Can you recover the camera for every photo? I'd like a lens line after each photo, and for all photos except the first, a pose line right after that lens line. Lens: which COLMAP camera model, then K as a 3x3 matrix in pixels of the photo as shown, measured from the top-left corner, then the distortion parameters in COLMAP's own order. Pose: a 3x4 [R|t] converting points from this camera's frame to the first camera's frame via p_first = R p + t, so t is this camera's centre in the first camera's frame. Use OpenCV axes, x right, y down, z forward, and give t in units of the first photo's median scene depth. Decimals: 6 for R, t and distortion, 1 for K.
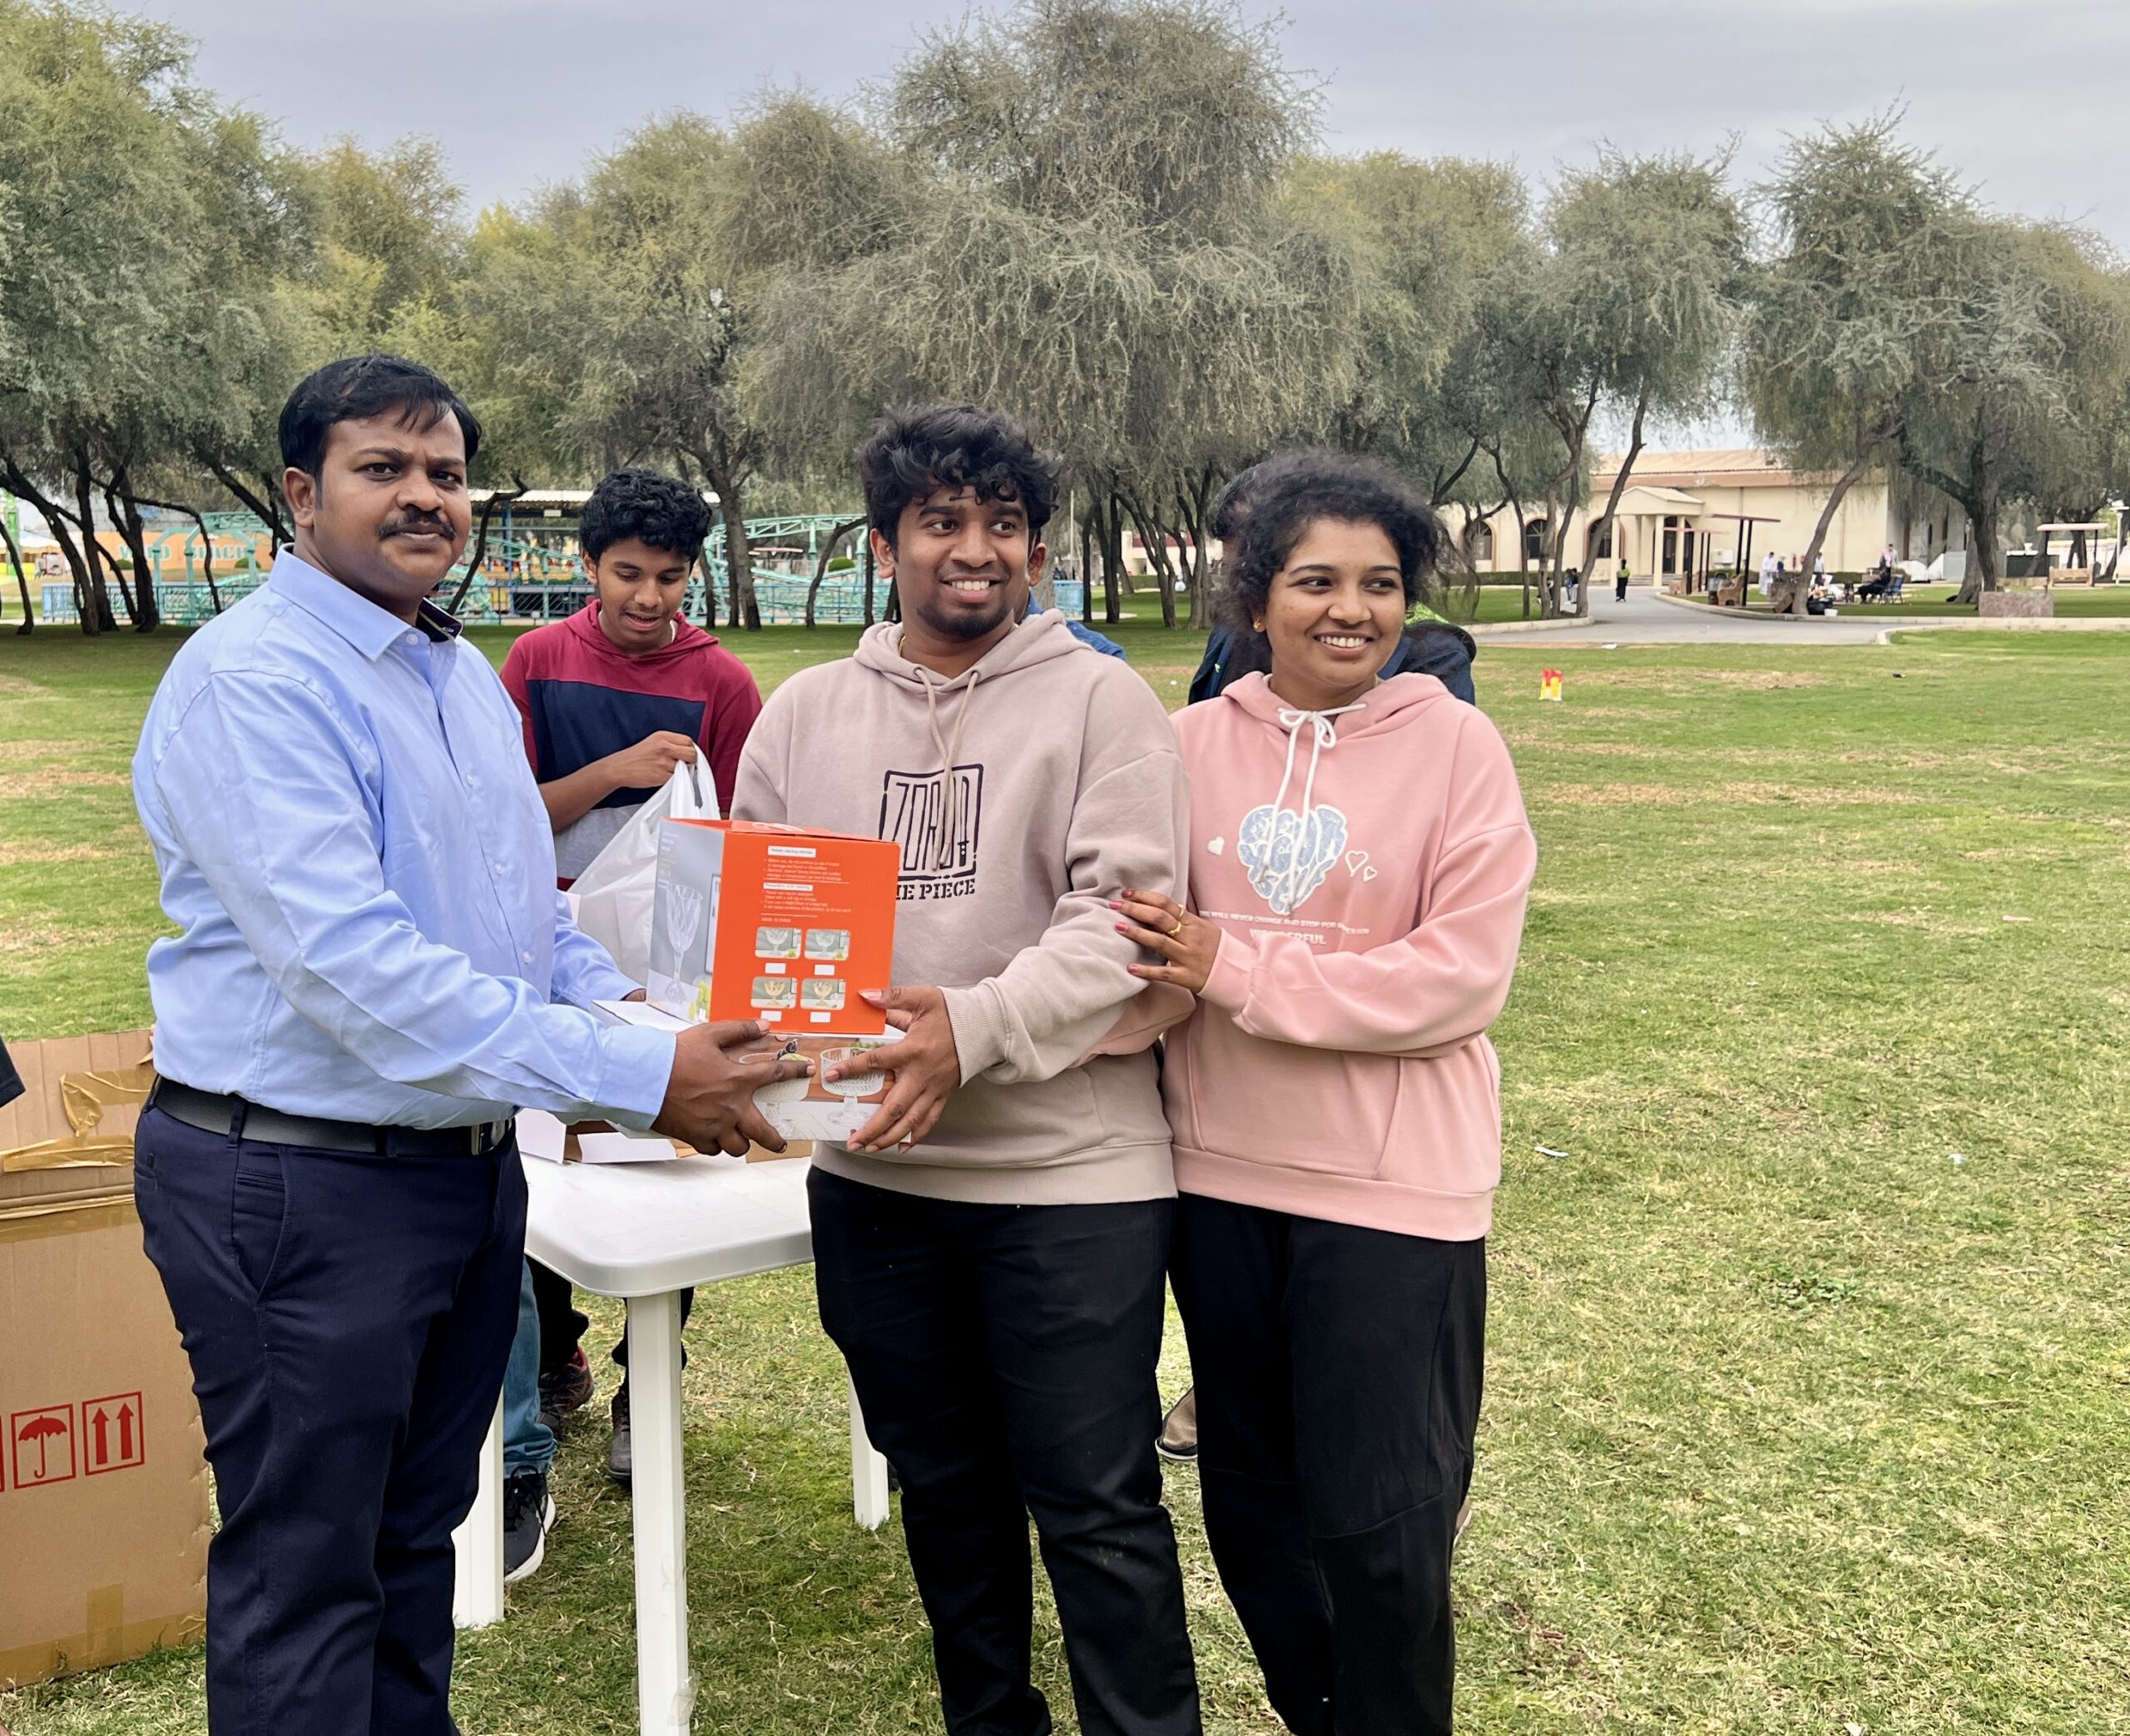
lens RADIAL K [[2215.6, 0, 982.2], [0, 2215.6, 870.2], [0, 0, 1]] dist [0.027701, 0.000000]
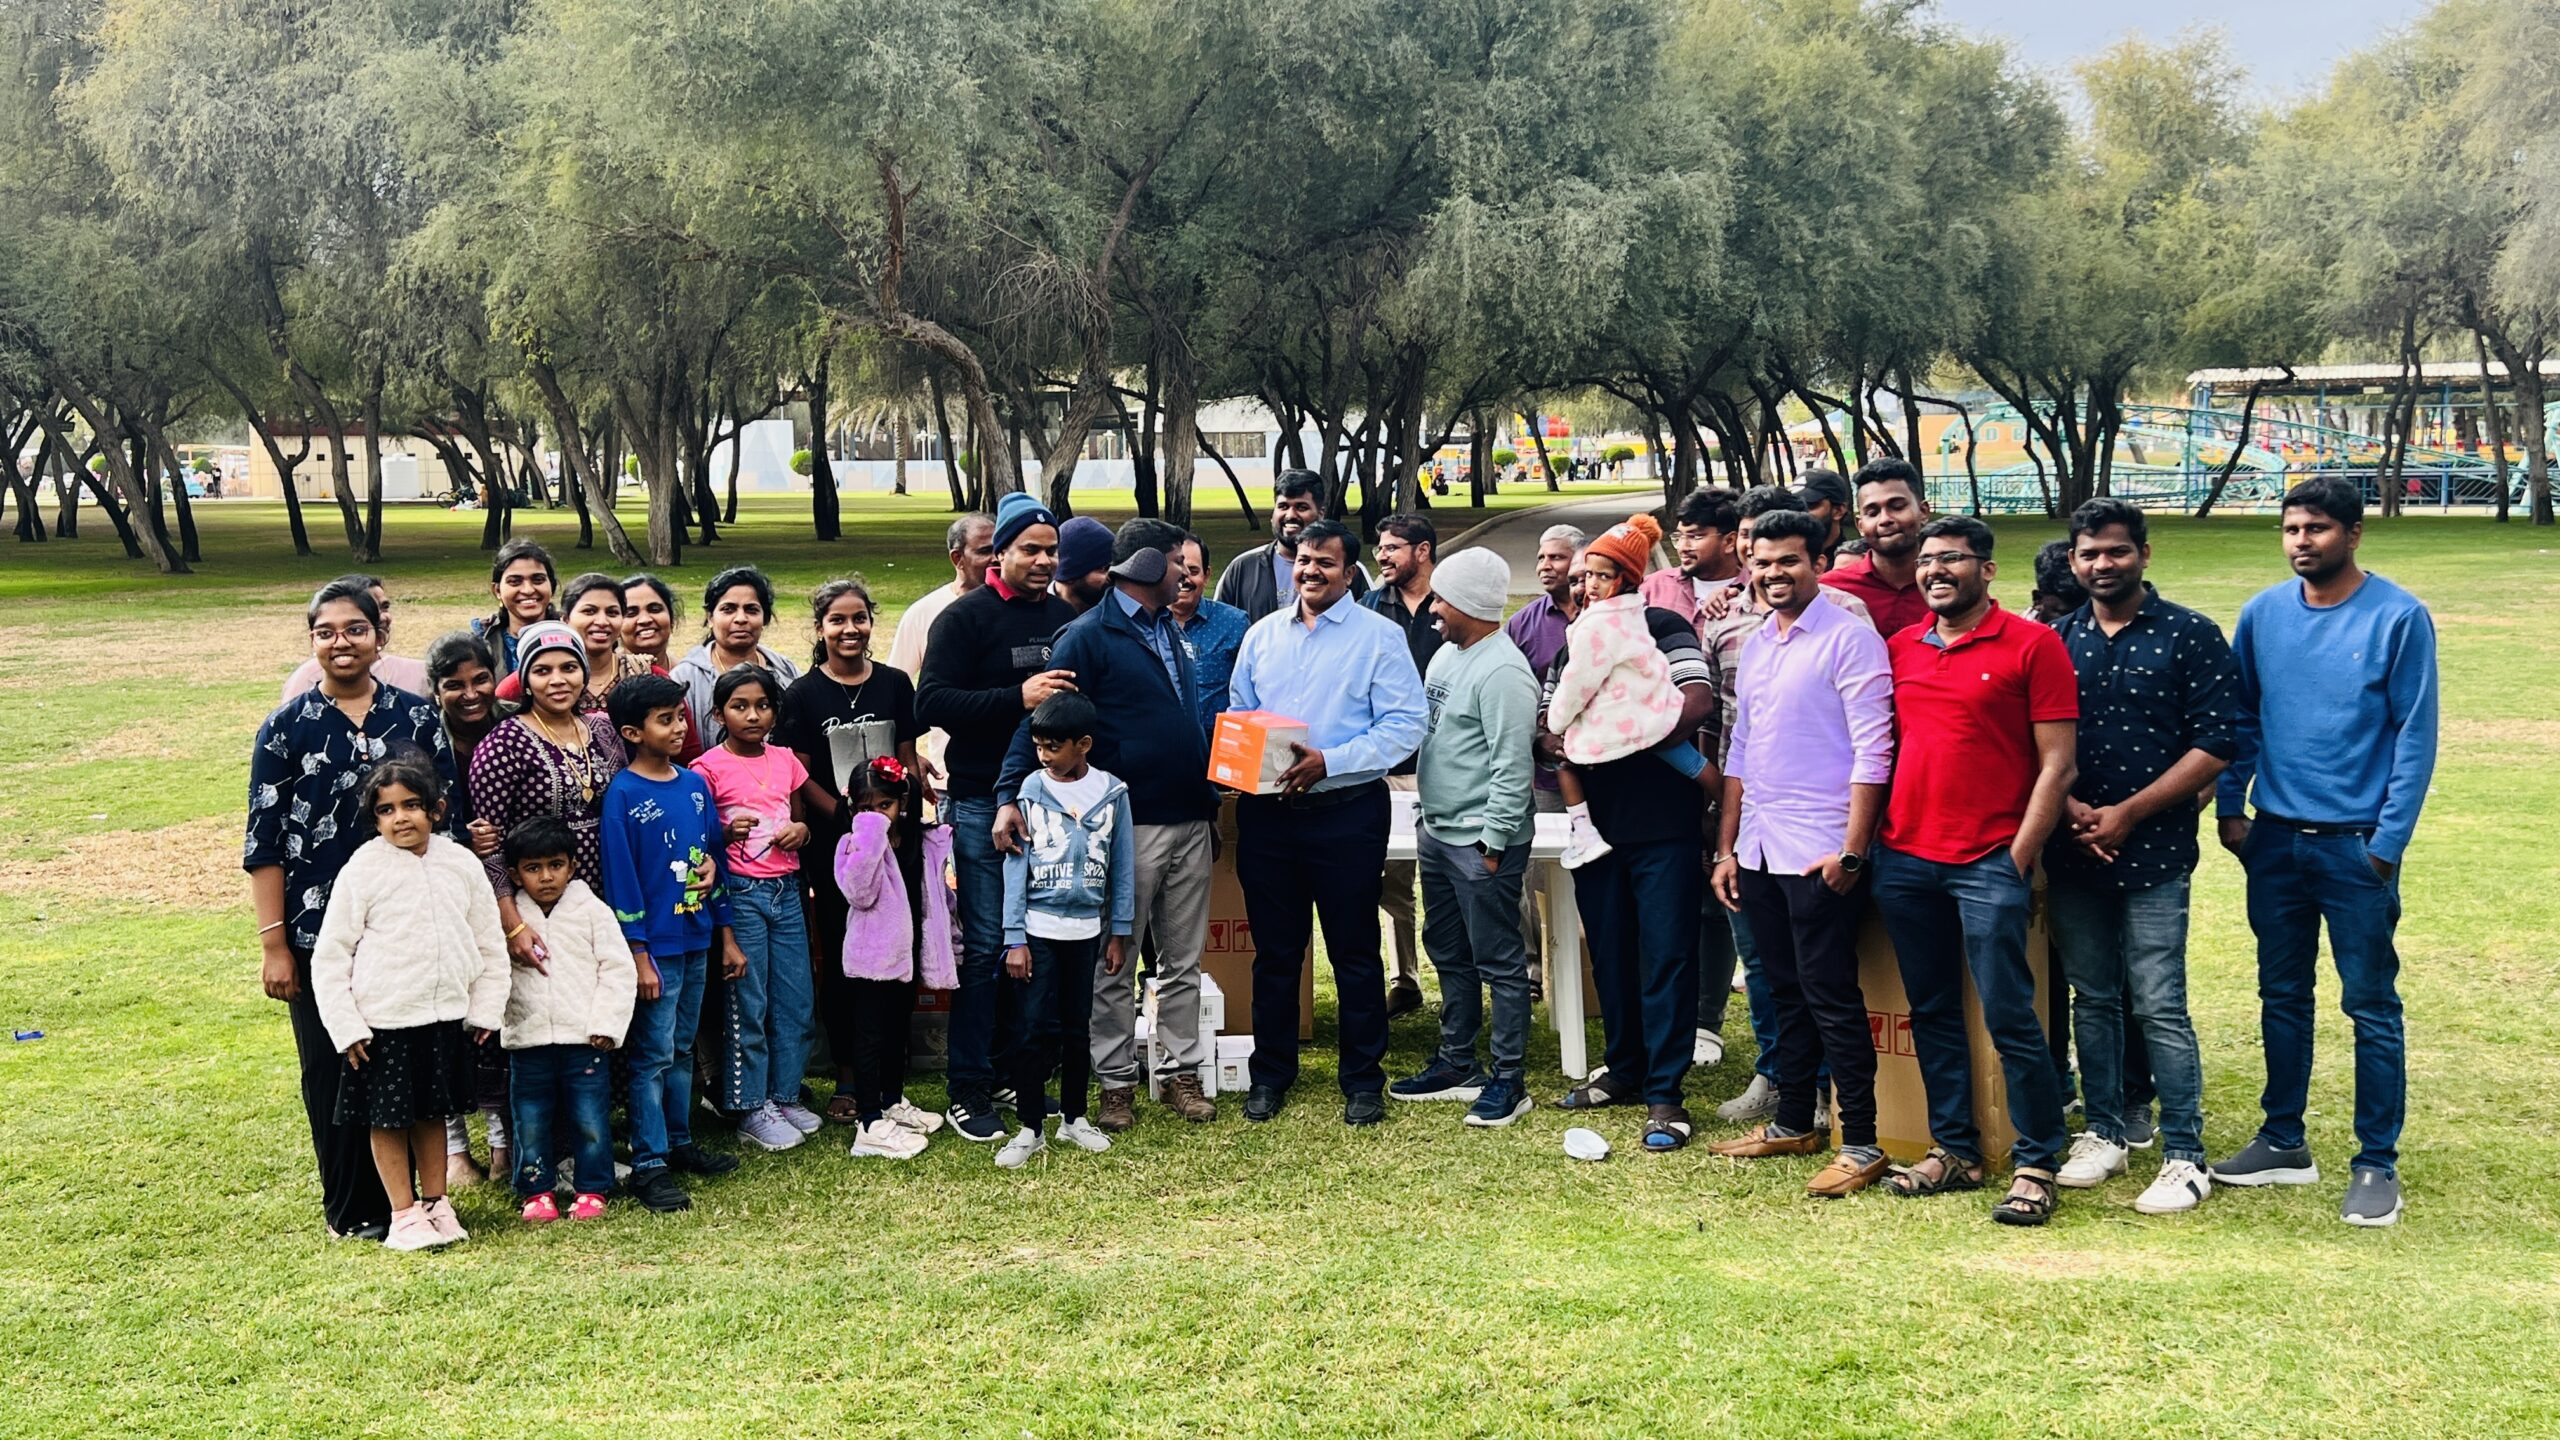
lens RADIAL K [[2339.8, 0, 1285.6], [0, 2339.8, 711.9], [0, 0, 1]] dist [-0.005527, 0.000000]
pose [[0.793173, 0.058616, -0.606169, 0.080538], [-0.070547, 0.997500, 0.004147, -0.000690], [0.604896, 0.039474, 0.795325, -0.065189]]
